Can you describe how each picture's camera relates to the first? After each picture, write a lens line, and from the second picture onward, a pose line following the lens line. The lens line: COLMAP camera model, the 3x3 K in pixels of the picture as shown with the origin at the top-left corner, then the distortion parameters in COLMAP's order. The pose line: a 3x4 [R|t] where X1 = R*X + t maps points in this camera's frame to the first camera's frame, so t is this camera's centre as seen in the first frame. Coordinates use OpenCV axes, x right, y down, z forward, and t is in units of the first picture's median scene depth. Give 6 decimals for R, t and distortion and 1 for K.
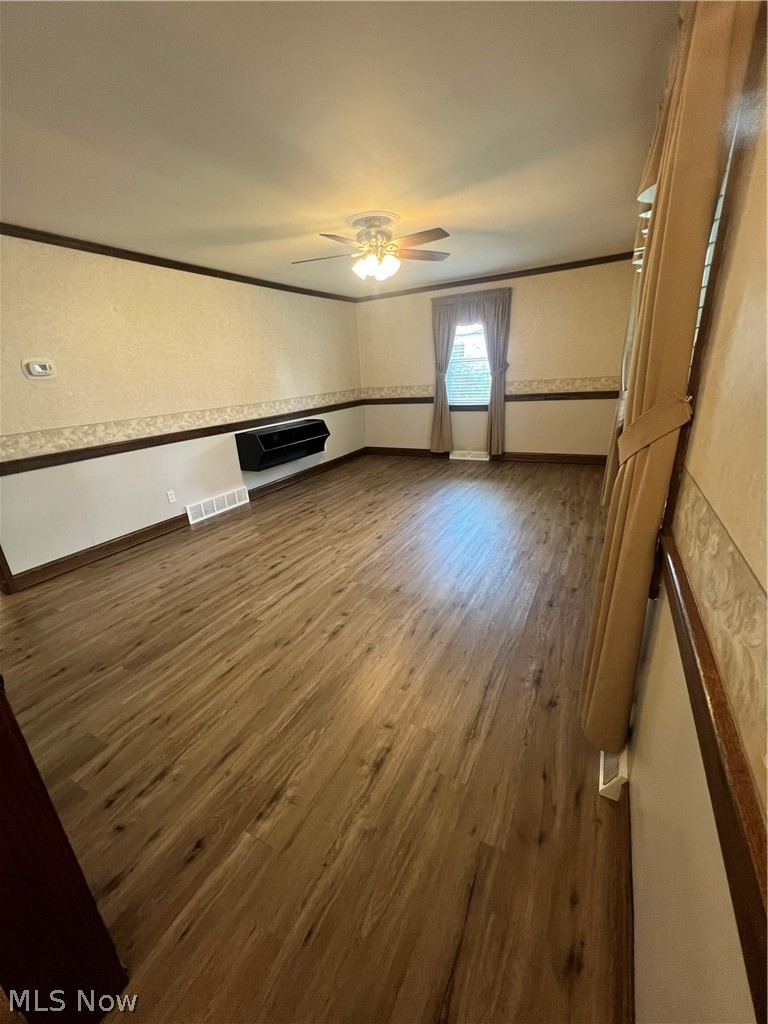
lens RADIAL K [[413.1, 0, 384.0], [0, 413.1, 512.0], [0, 0, 1]] dist [-0.001783, -0.000206]
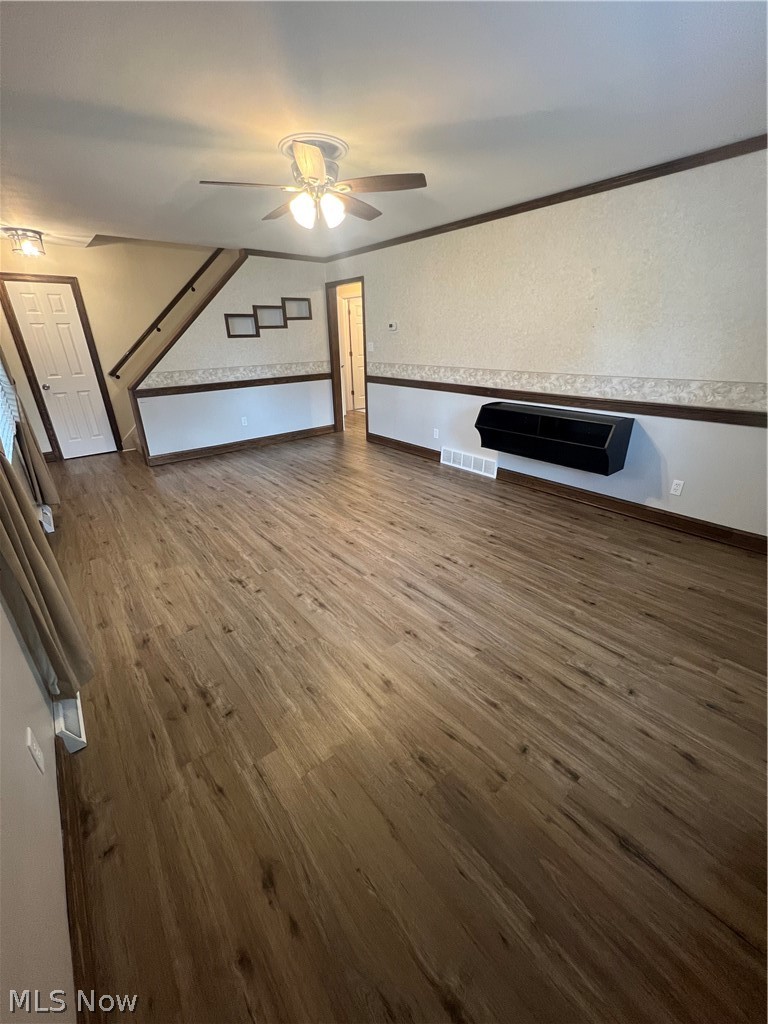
lens RADIAL K [[413.1, 0, 384.0], [0, 413.1, 512.0], [0, 0, 1]] dist [-0.001783, -0.000206]
pose [[-0.393095, 0.416199, -0.819911, 0.648754], [-0.262872, 0.803611, 0.533955, -0.460627], [0.881121, 0.425427, -0.206488, 1.198421]]
